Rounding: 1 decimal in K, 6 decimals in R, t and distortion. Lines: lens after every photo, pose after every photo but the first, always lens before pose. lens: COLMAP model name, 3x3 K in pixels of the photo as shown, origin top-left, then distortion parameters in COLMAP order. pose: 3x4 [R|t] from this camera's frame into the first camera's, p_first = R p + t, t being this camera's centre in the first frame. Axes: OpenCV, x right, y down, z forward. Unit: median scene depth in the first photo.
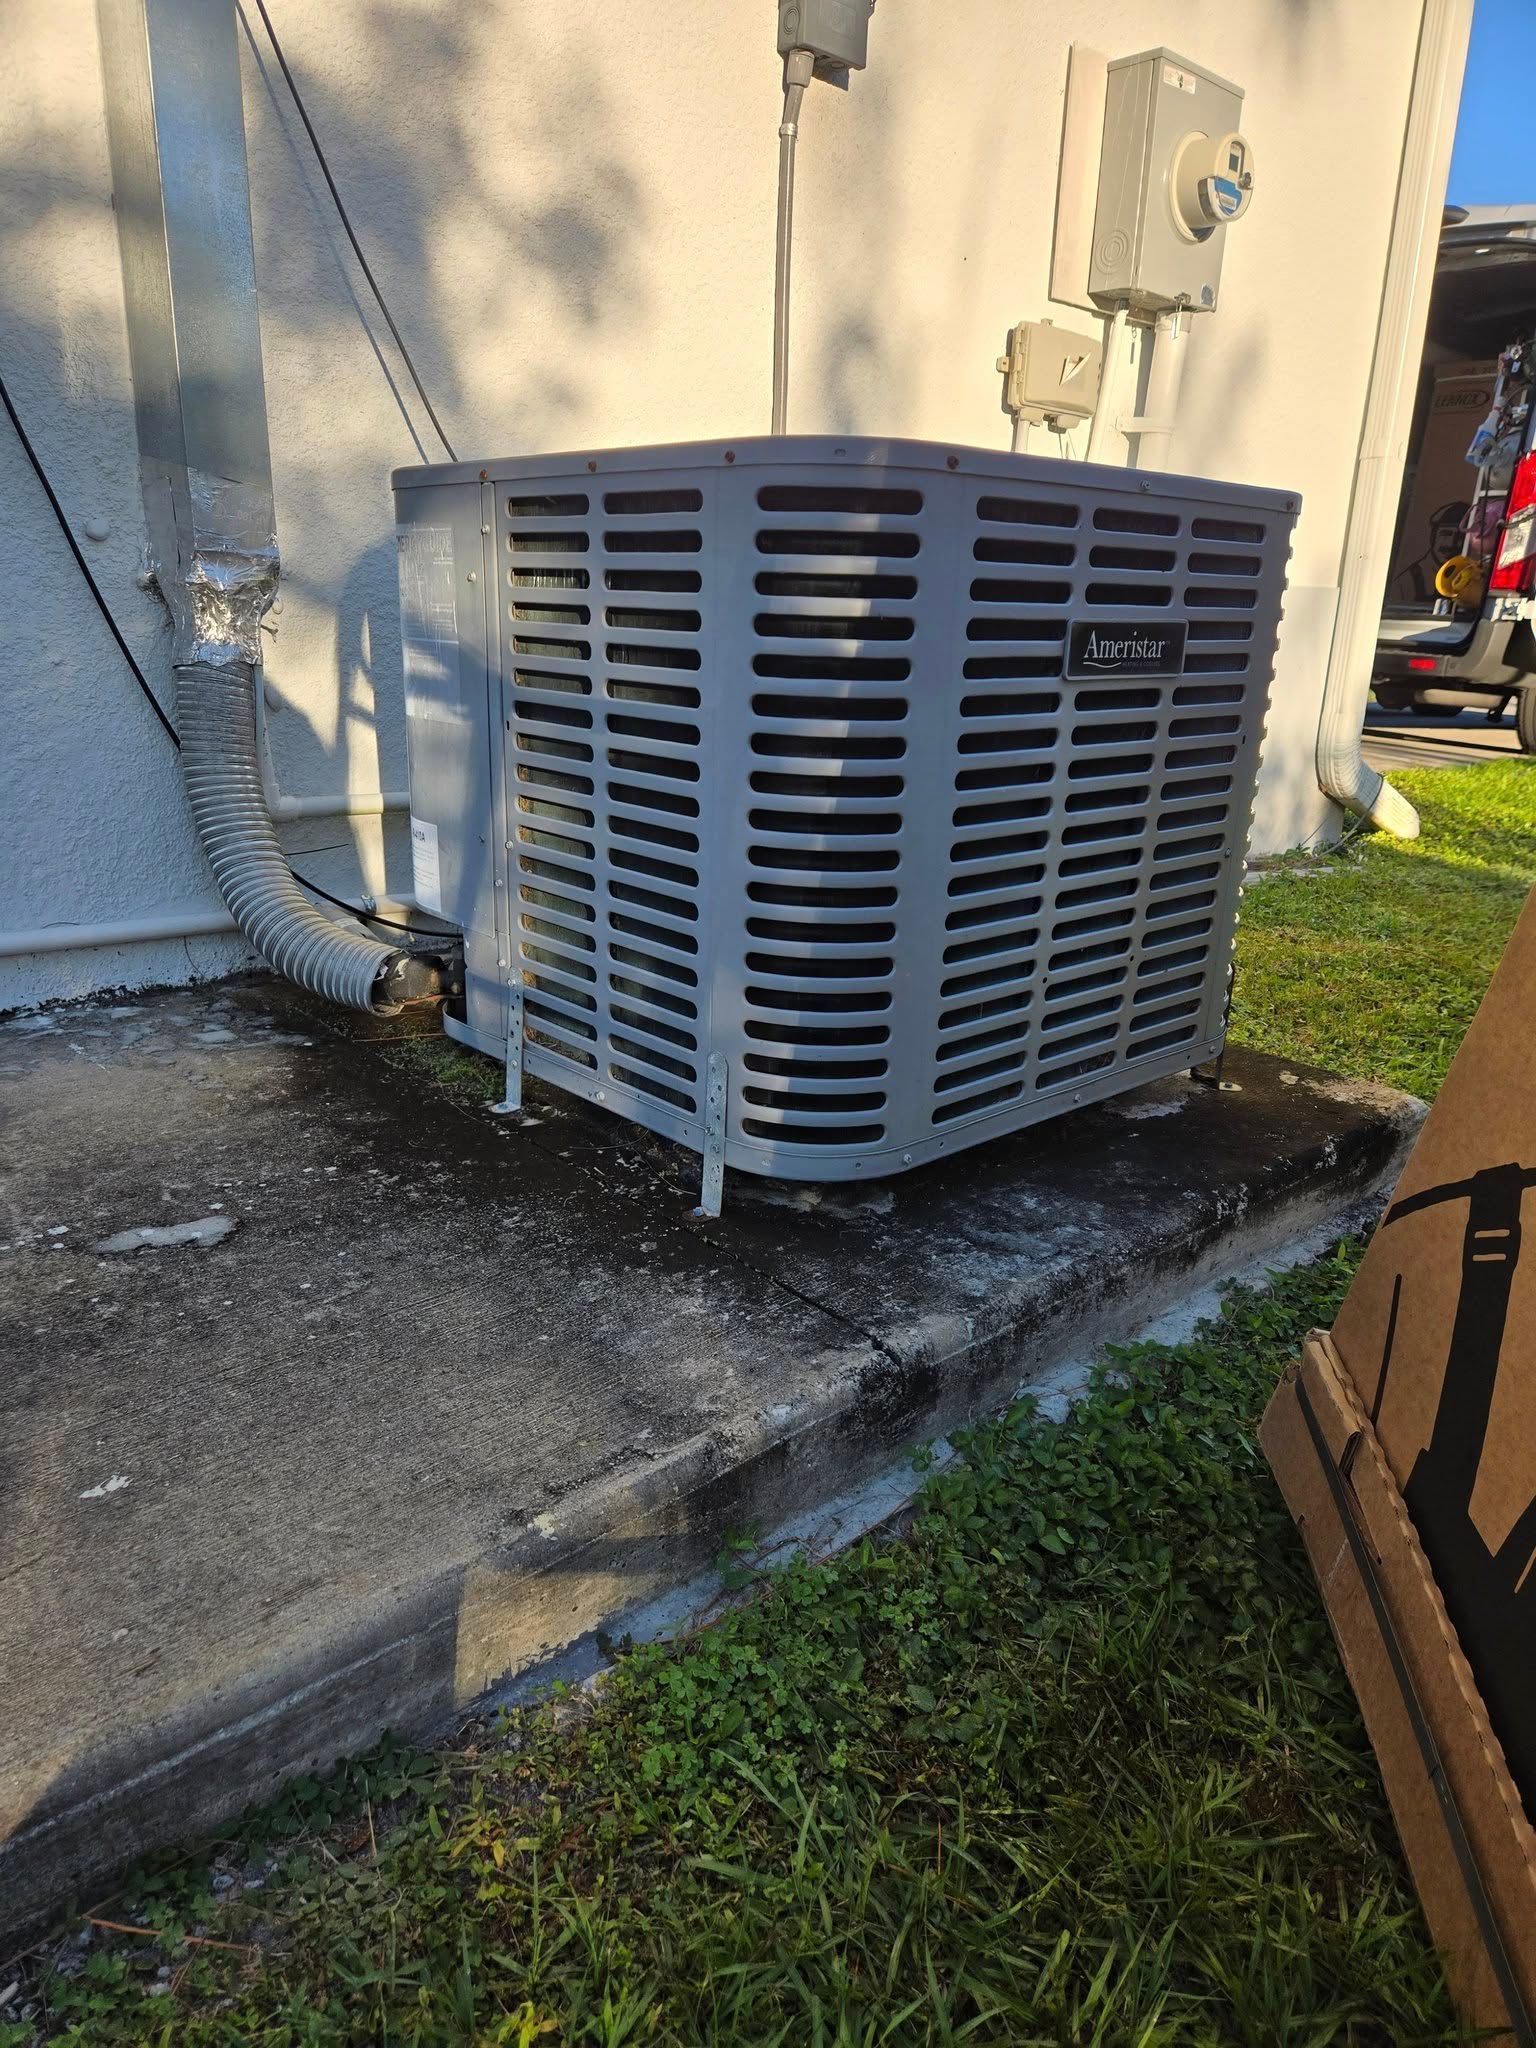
lens RADIAL K [[1326.3, 0, 768.0], [0, 1326.3, 1024.0], [0, 0, 1]] dist [0.108568, -0.093163]
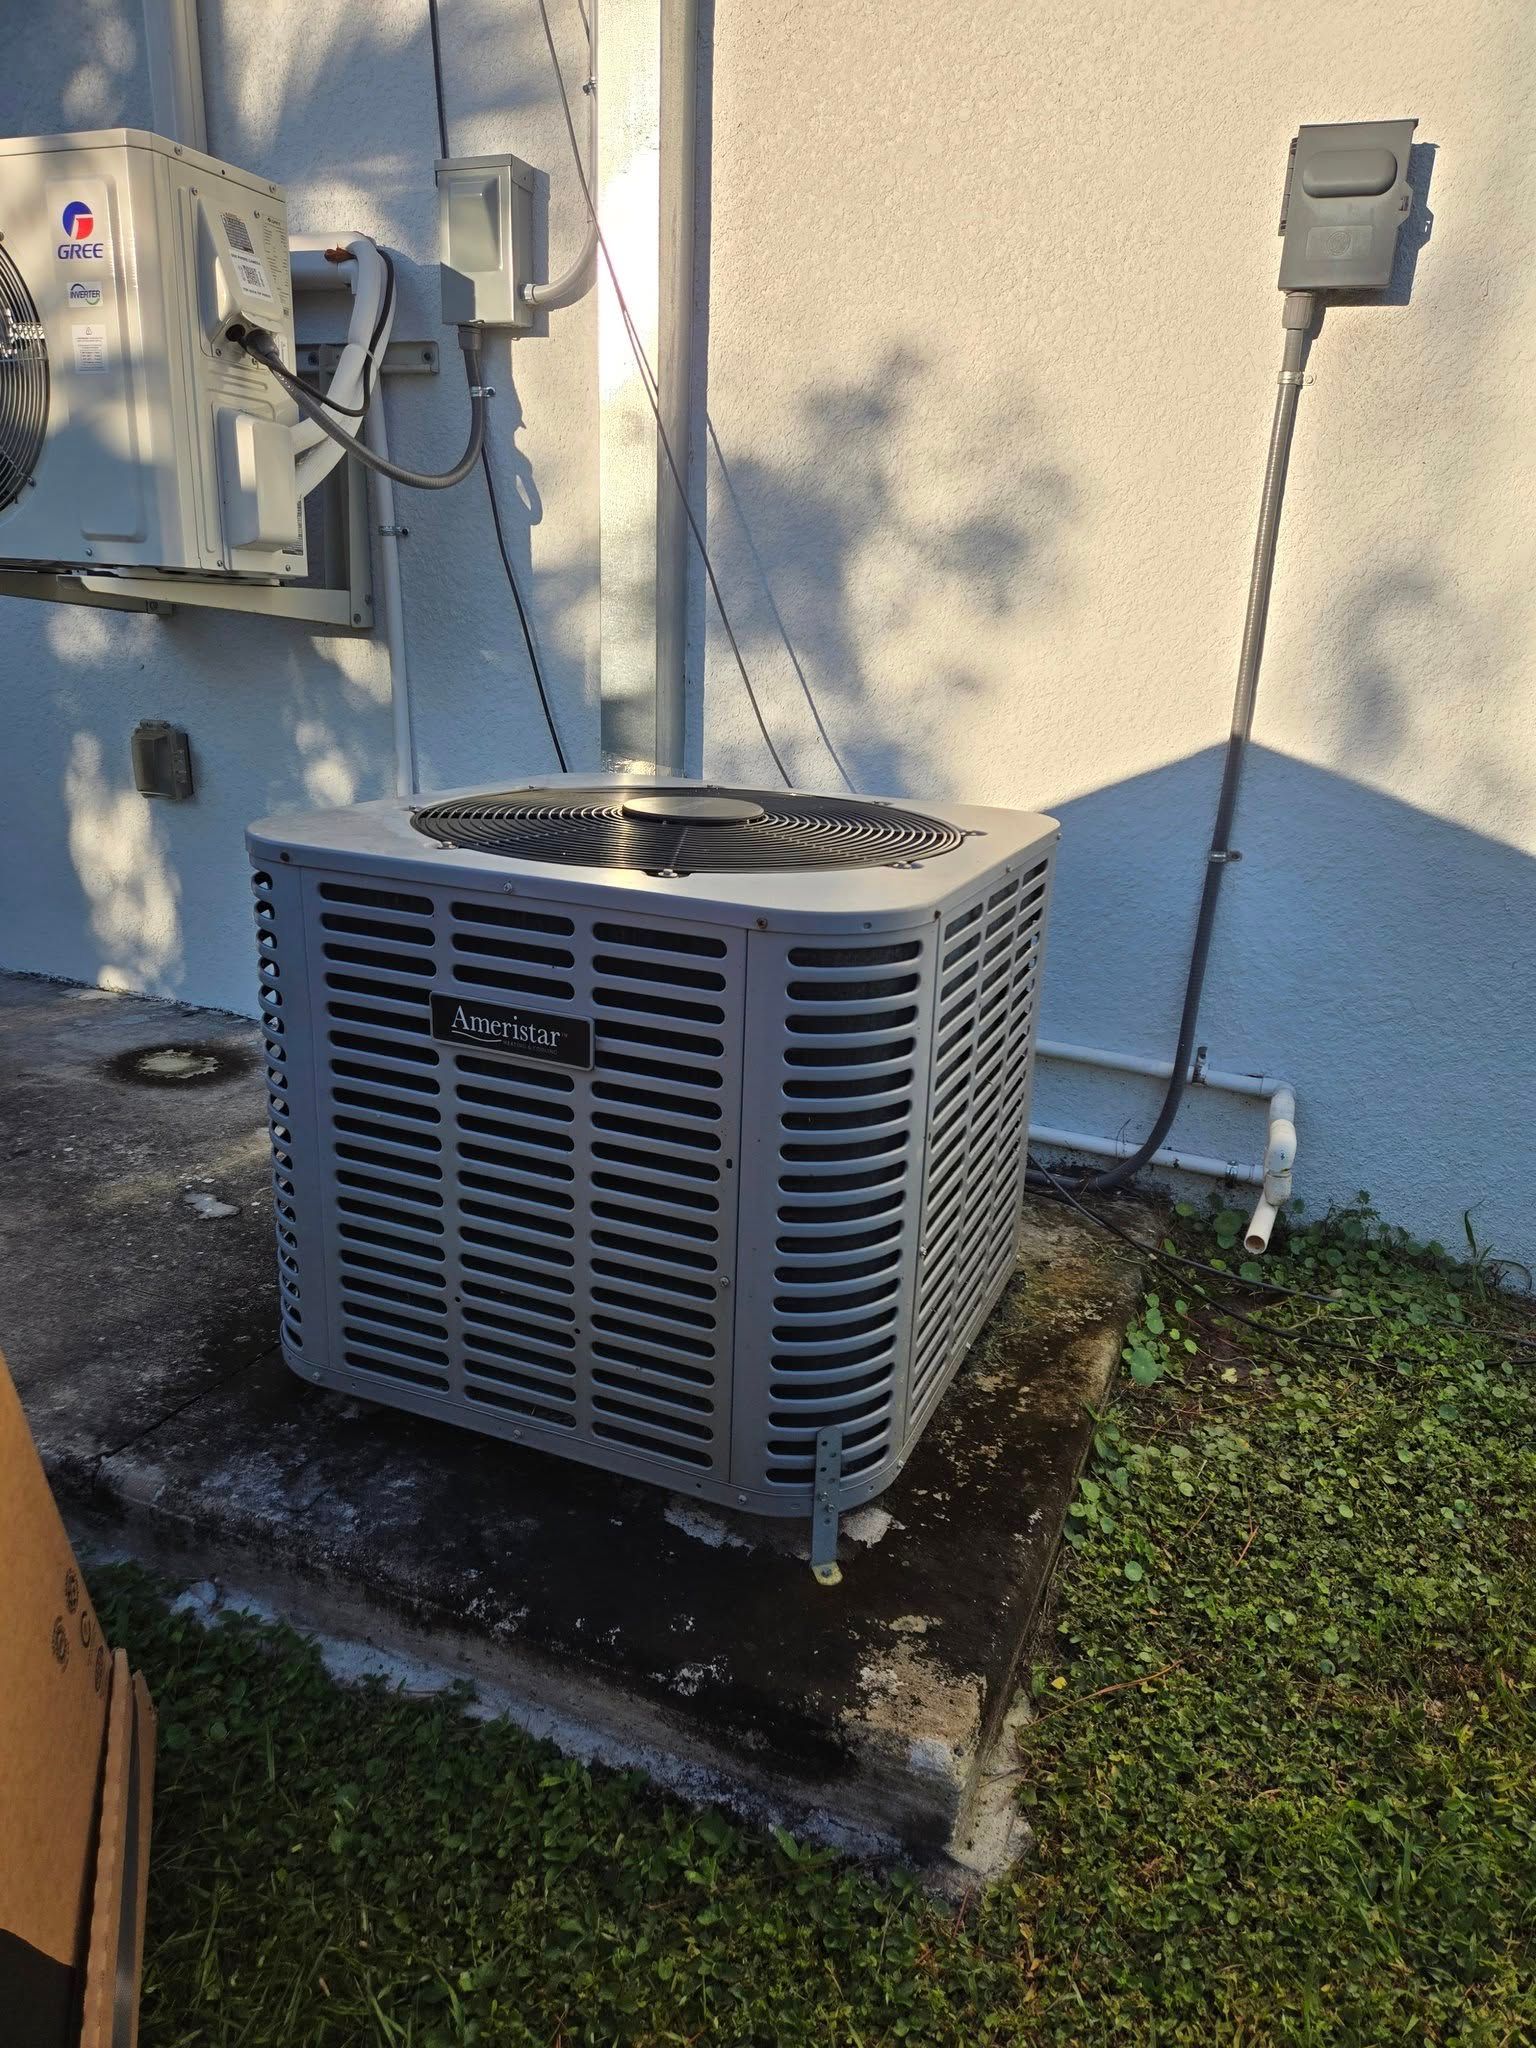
lens RADIAL K [[1326.3, 0, 768.0], [0, 1326.3, 1024.0], [0, 0, 1]] dist [0.108568, -0.093163]
pose [[0.441974, 0.253458, -0.860475, 1.156069], [-0.305220, 0.944507, 0.121437, -0.436729], [0.843505, 0.208962, 0.494808, 0.611208]]
